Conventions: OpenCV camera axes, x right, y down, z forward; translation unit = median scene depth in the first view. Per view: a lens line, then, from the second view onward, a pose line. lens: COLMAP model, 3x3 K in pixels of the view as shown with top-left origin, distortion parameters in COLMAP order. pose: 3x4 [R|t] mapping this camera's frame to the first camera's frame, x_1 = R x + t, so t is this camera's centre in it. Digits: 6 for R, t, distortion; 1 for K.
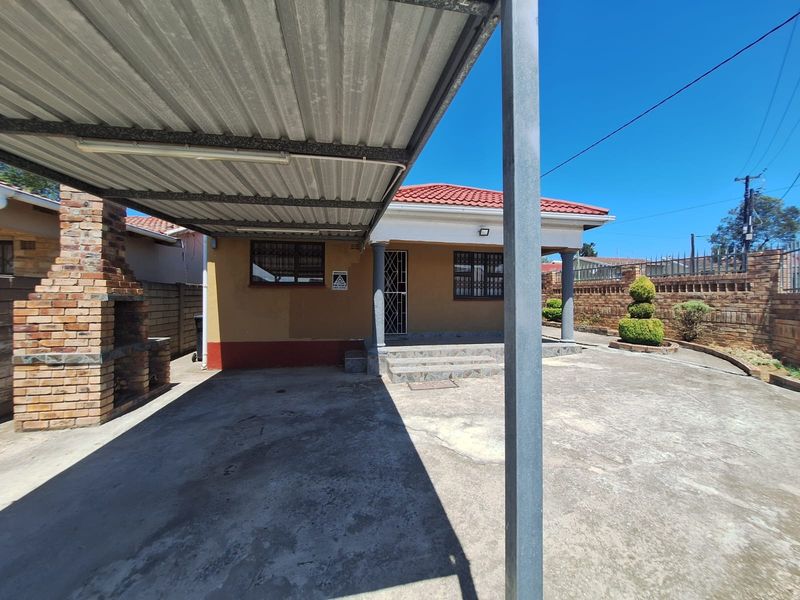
lens RADIAL K [[315.9, 0, 400.0], [0, 315.9, 300.0], [0, 0, 1]] dist [-0.002176, -0.000111]
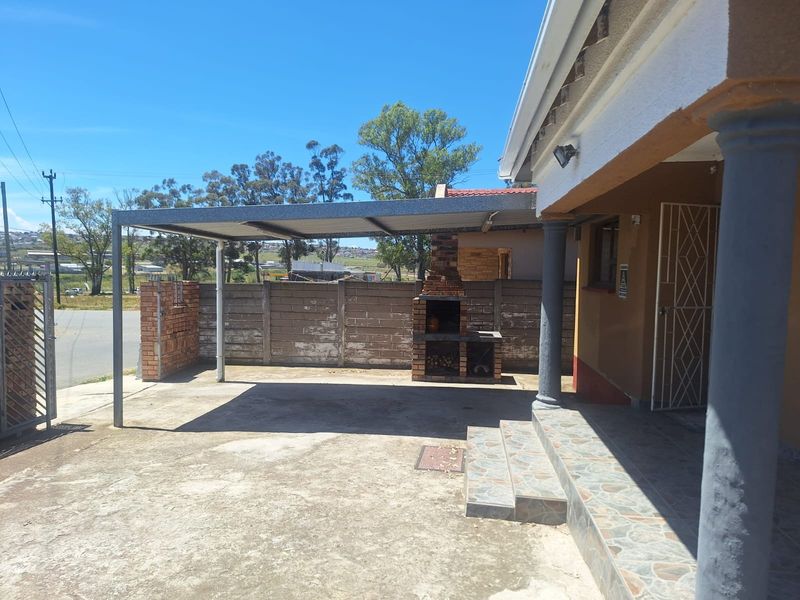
lens RADIAL K [[555.8, 0, 400.0], [0, 555.8, 300.0], [0, 0, 1]] dist [-0.002504, -0.001801]
pose [[-0.299011, 0.044890, -0.953193, 1.442119], [-0.021450, 0.998324, 0.053744, -0.122704], [0.954009, 0.036516, -0.297547, 1.546073]]
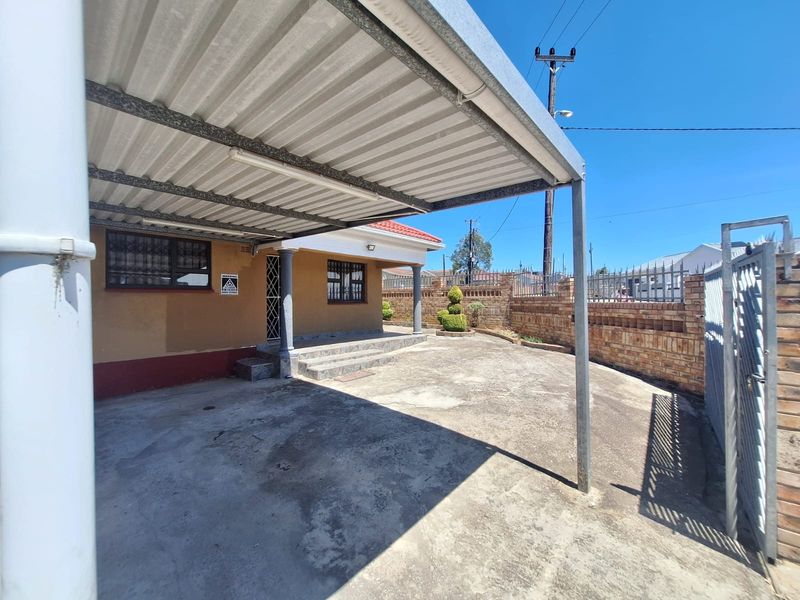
lens RADIAL K [[315.9, 0, 400.0], [0, 315.9, 300.0], [0, 0, 1]] dist [-0.002176, -0.000111]
pose [[0.797666, -0.008056, 0.603045, -0.582479], [0.014141, 0.999886, -0.005347, -0.007161], [-0.602933, 0.012792, 0.797689, -0.061063]]
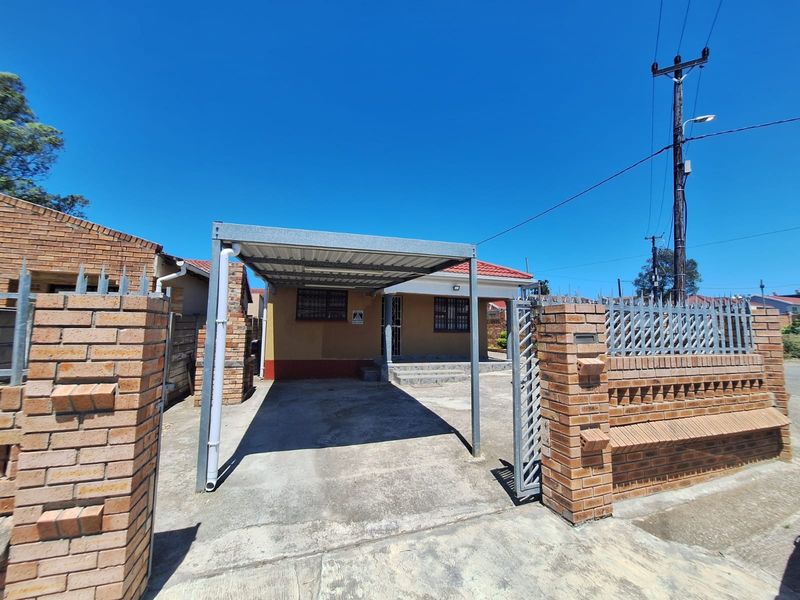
lens RADIAL K [[315.9, 0, 400.0], [0, 315.9, 300.0], [0, 0, 1]] dist [-0.002176, -0.000111]
pose [[0.994109, 0.023135, 0.105886, -0.256814], [-0.012791, 0.995168, -0.097346, -0.004417], [-0.107627, 0.095418, 0.989602, -0.747980]]
